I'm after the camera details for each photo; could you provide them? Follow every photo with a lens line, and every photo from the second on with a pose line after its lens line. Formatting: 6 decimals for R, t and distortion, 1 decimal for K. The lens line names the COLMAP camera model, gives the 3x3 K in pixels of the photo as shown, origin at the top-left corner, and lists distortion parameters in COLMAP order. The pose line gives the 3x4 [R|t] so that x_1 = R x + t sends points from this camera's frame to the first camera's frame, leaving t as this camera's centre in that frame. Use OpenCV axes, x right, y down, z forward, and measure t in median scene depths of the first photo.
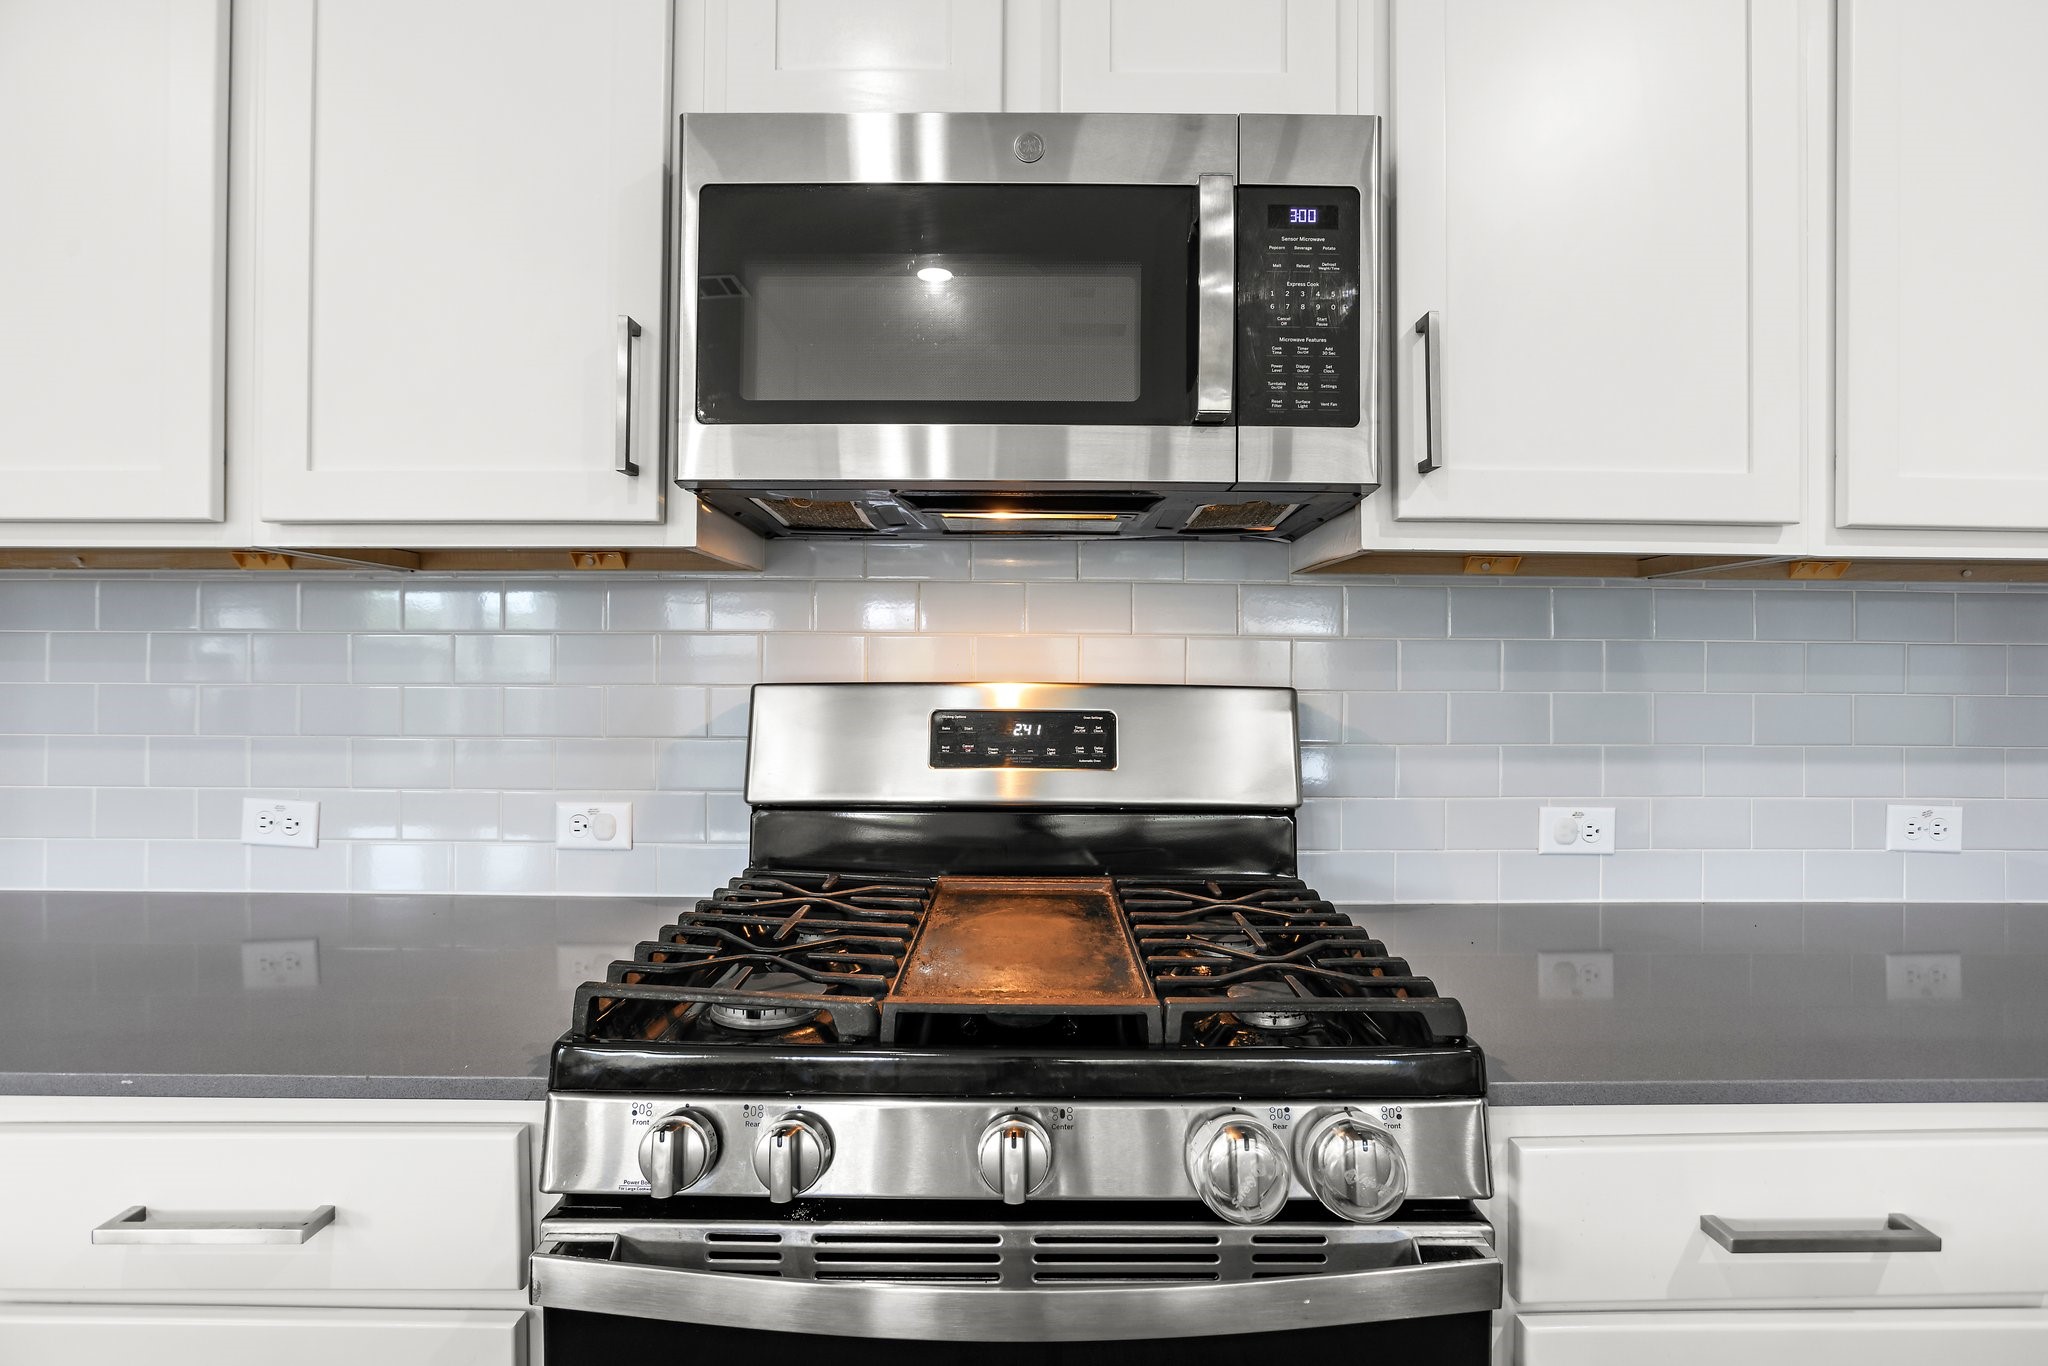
lens RADIAL K [[973.2, 0, 1036.4], [0, 973.2, 668.8], [0, 0, 1]] dist [-0.025773, 0.000464]
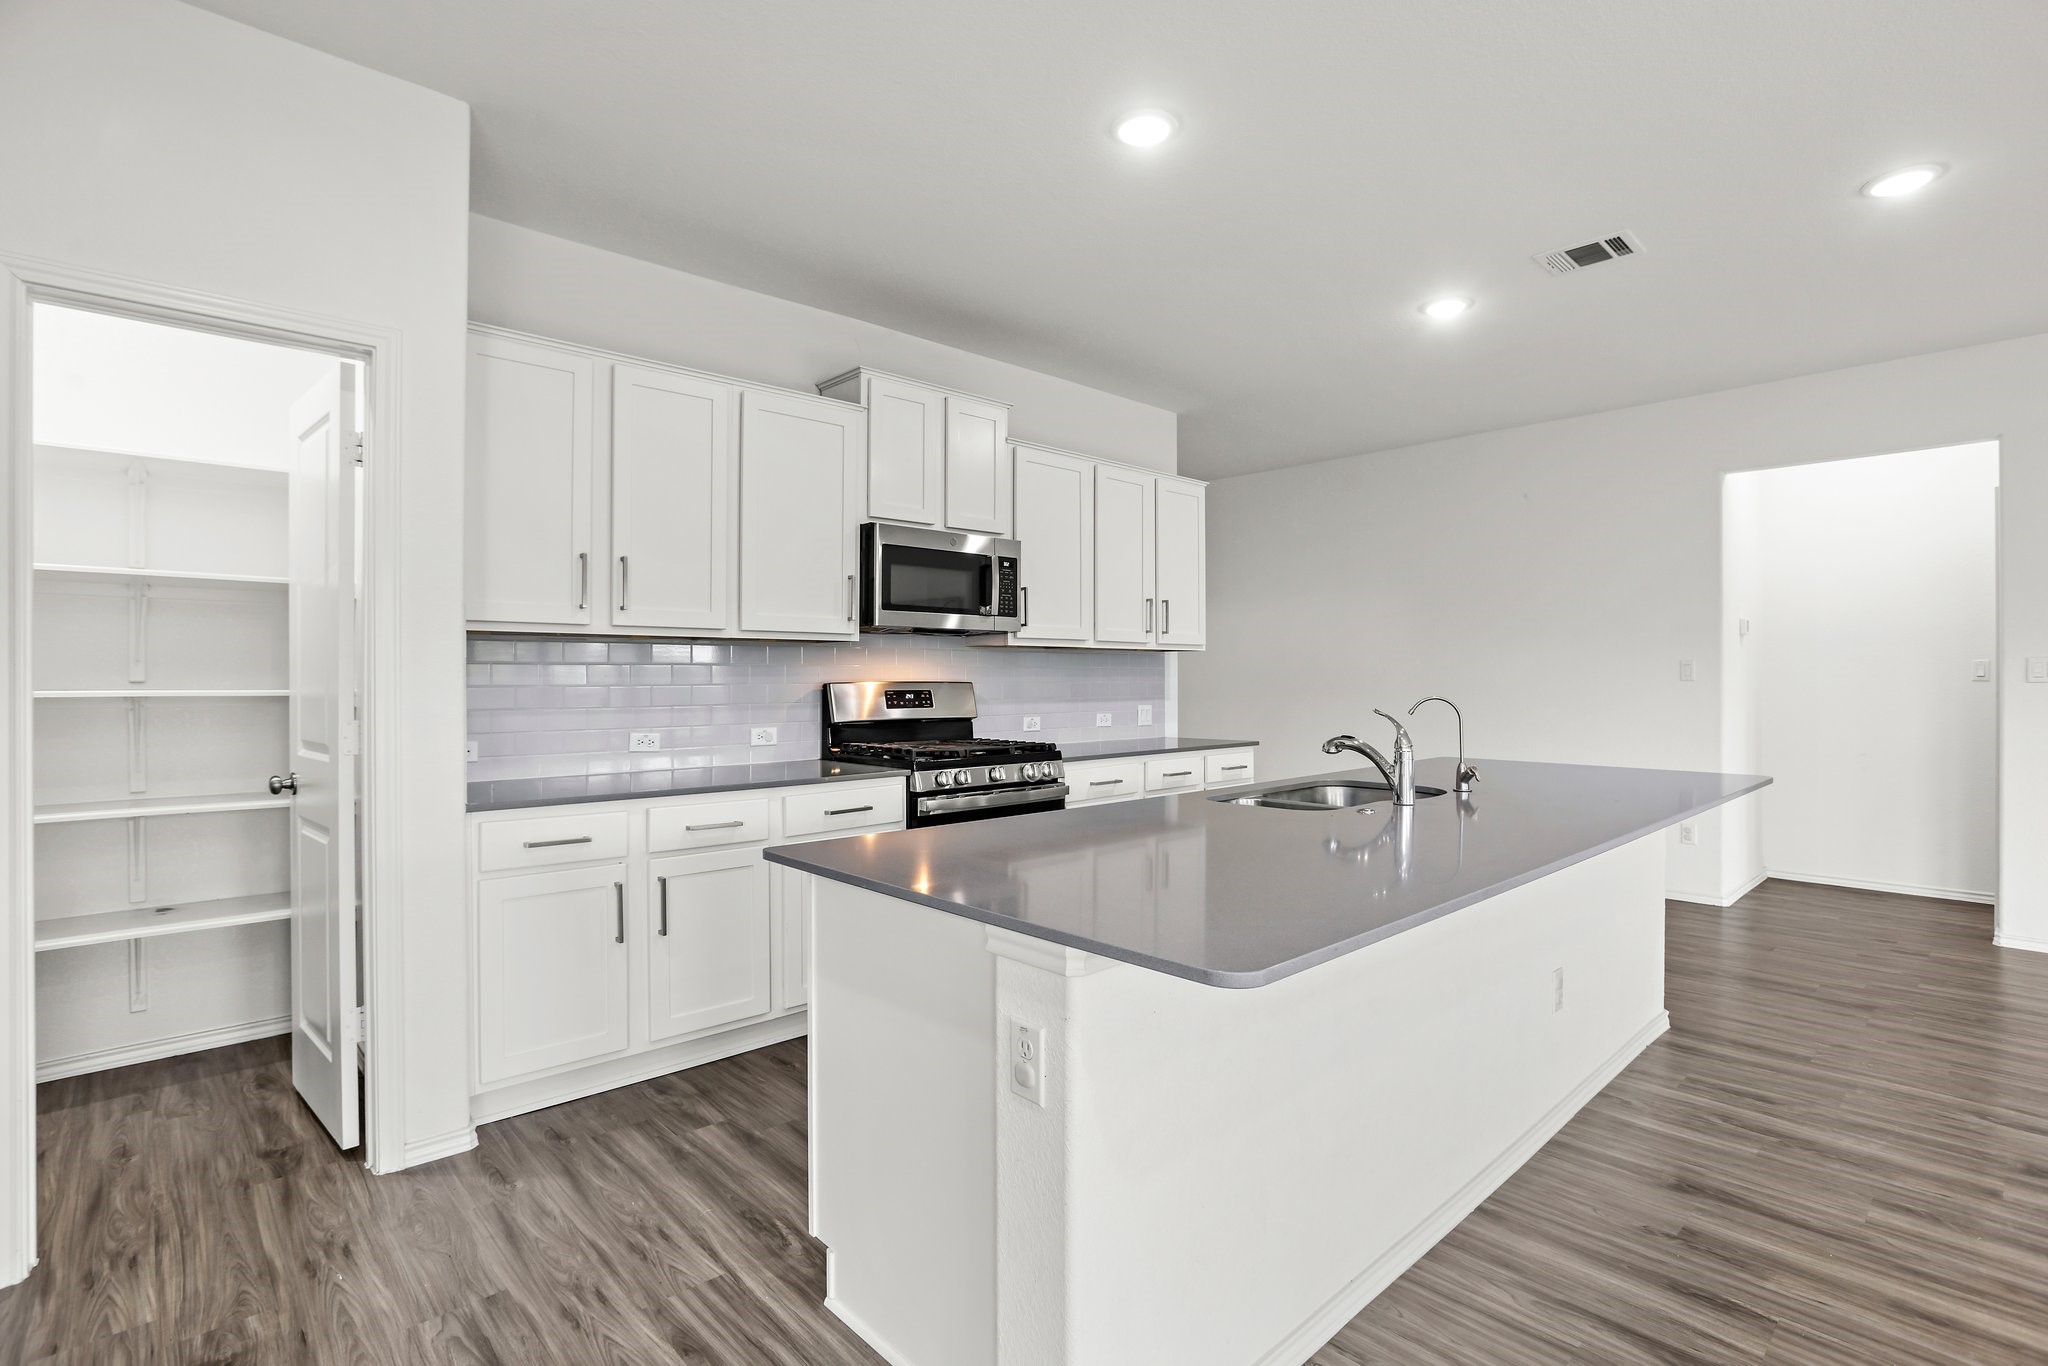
lens RADIAL K [[973.2, 0, 1036.4], [0, 973.2, 668.8], [0, 0, 1]] dist [-0.025773, 0.000464]
pose [[0.725029, -0.001421, 0.688717, -1.995062], [0.003454, 0.999993, -0.001572, -0.021185], [-0.688709, 0.003519, 0.725029, -1.664336]]
